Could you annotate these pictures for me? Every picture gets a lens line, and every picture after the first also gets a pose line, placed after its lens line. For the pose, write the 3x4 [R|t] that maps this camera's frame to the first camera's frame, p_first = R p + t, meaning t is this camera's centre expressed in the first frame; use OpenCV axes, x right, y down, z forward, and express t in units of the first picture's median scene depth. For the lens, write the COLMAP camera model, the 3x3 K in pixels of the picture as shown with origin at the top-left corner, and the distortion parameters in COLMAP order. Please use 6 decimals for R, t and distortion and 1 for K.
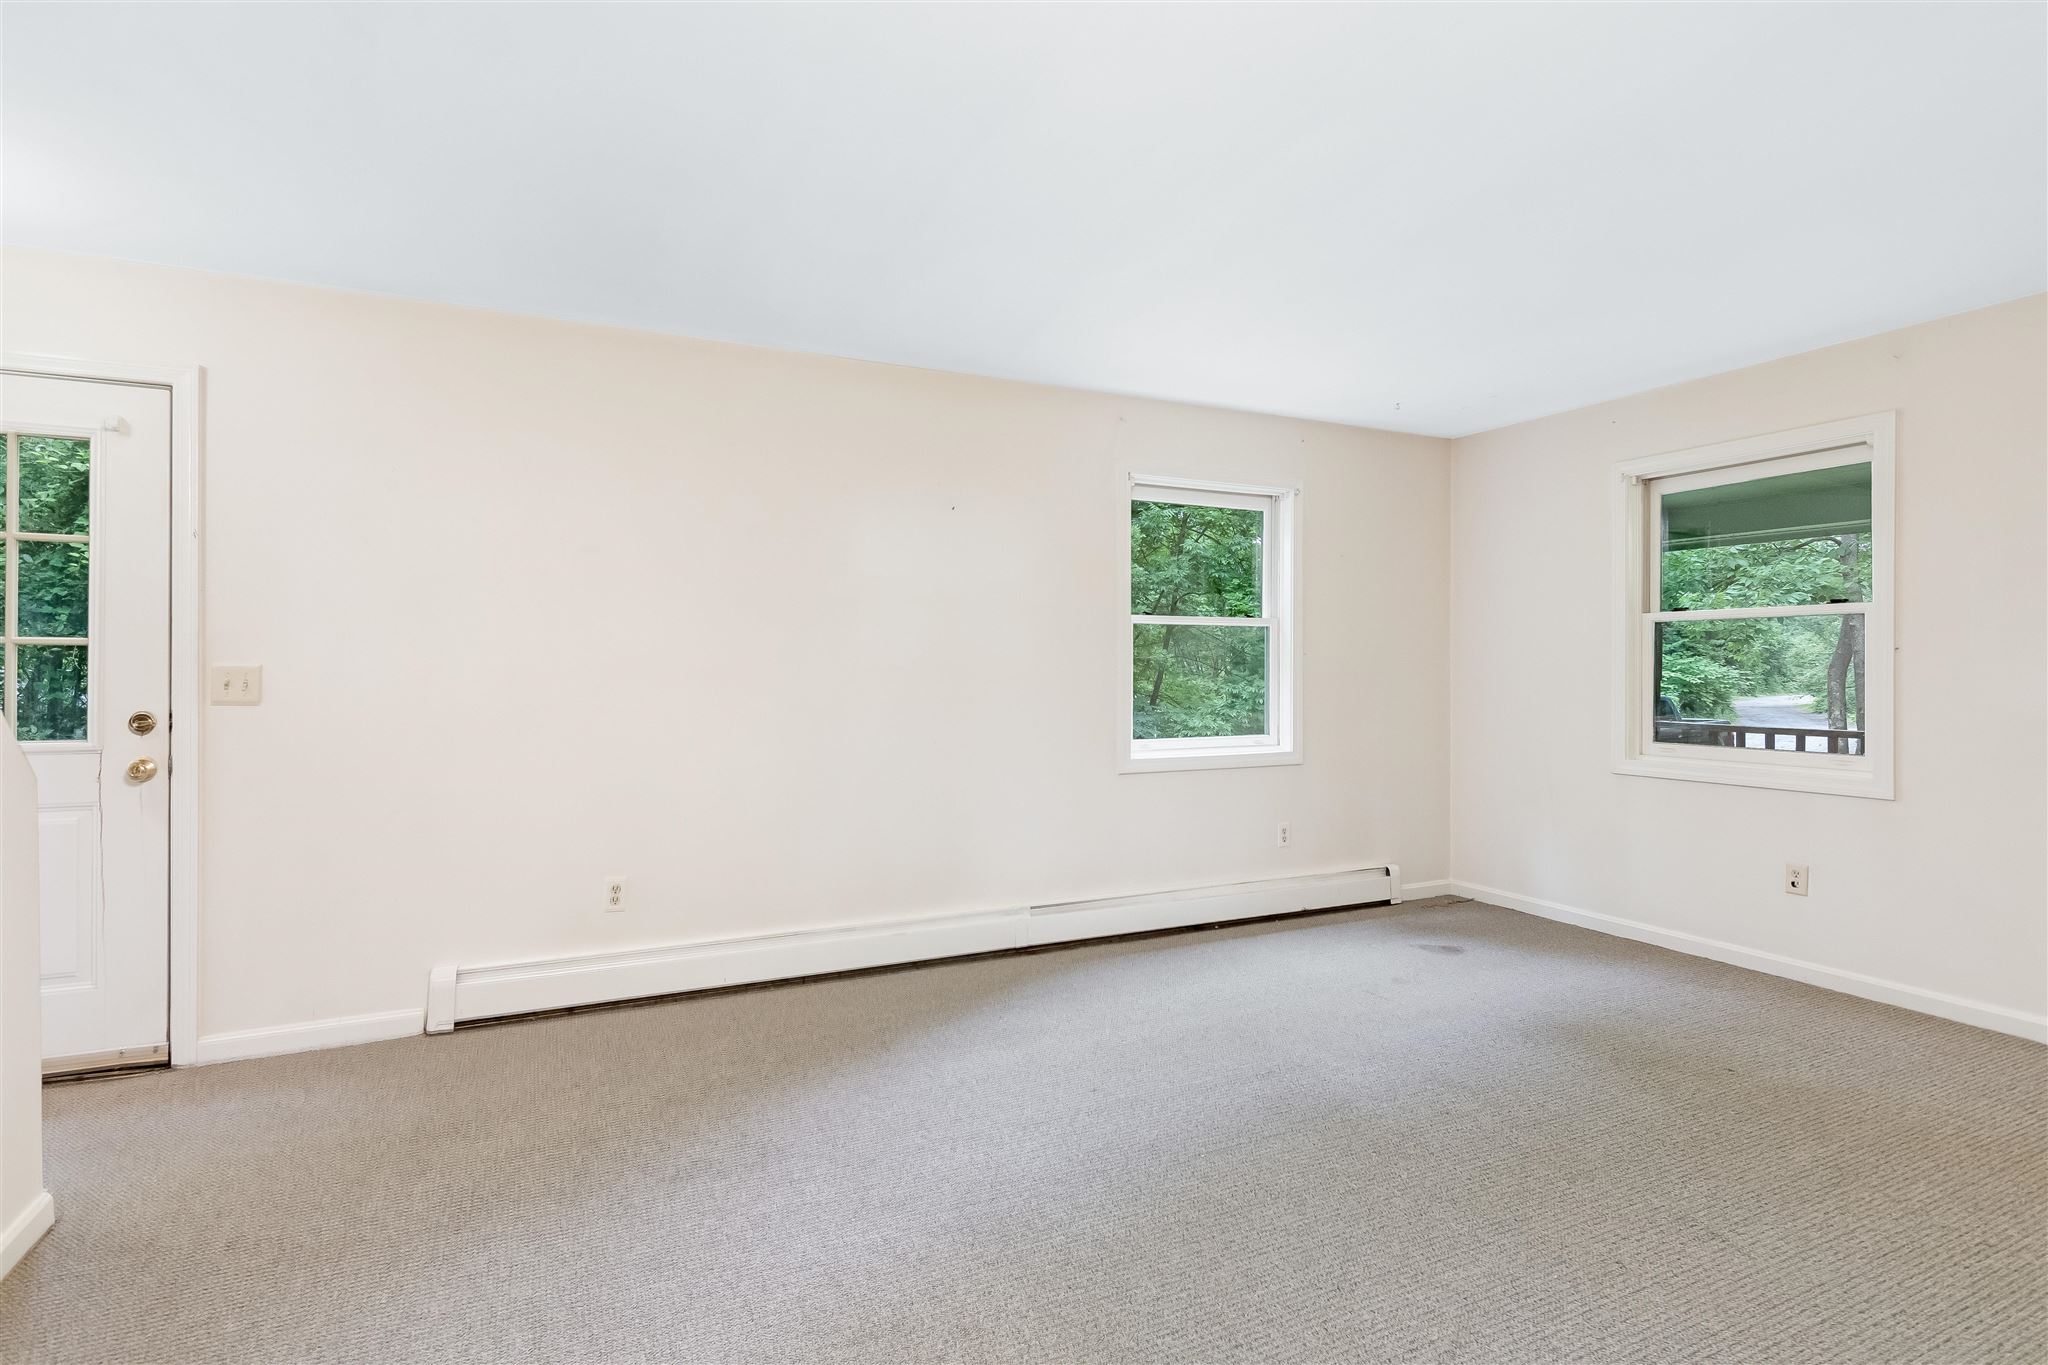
lens RADIAL K [[990.4, 0, 1022.4], [0, 990.4, 684.7], [0, 0, 1]] dist [0.004904, -0.000561]
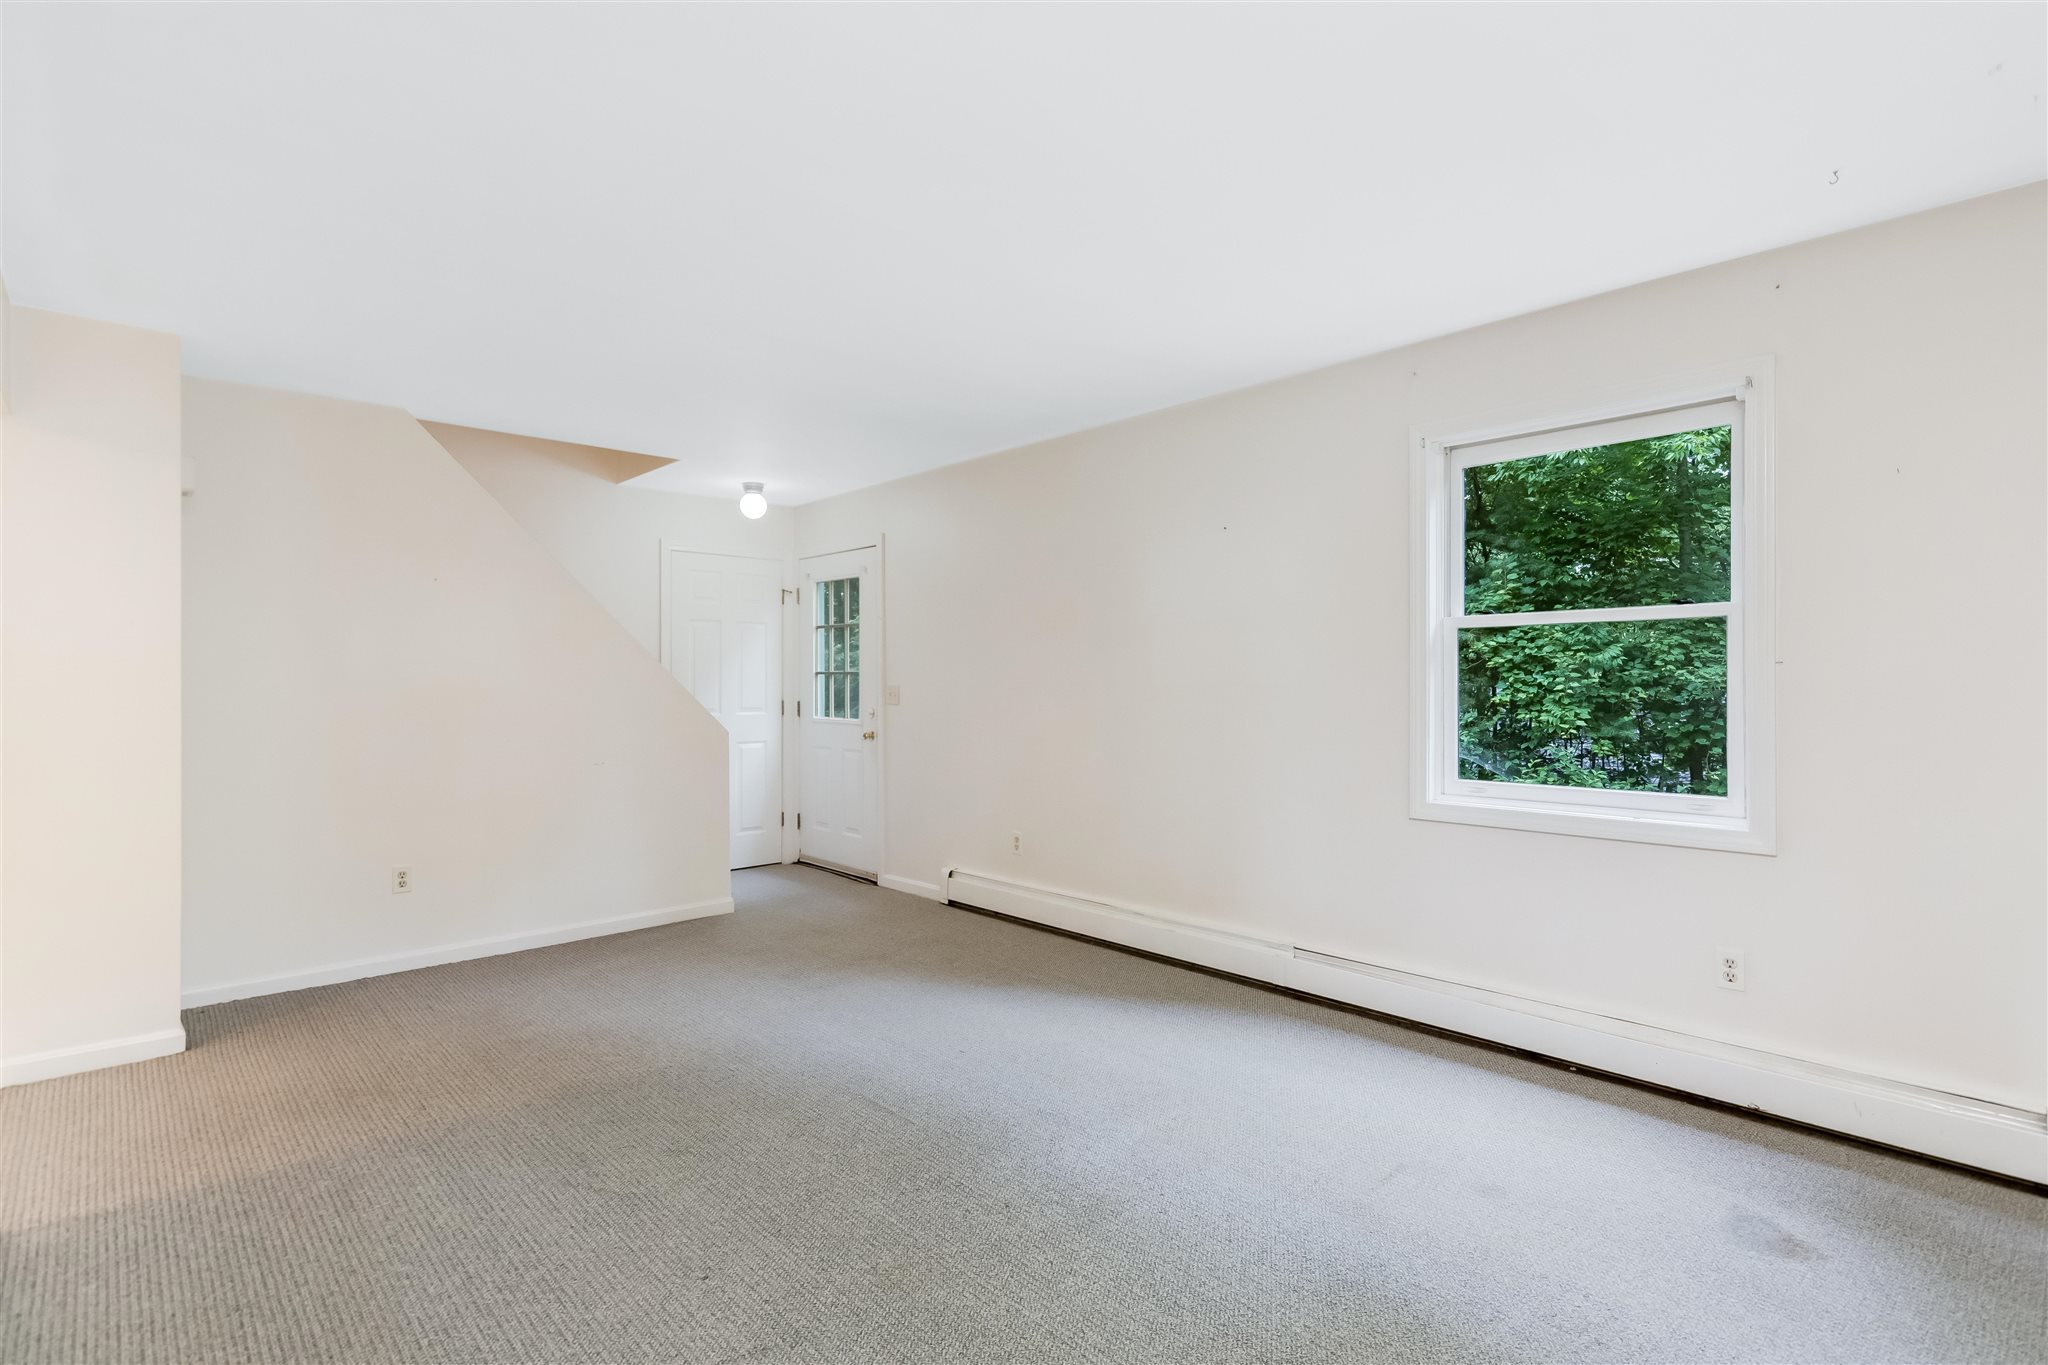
lens RADIAL K [[990.4, 0, 1022.4], [0, 990.4, 684.7], [0, 0, 1]] dist [0.004904, -0.000561]
pose [[0.303203, 0.002290, -0.952923, 0.814922], [-0.014303, 0.999895, -0.002148, -0.012387], [0.952819, 0.014281, 0.303204, 0.485596]]
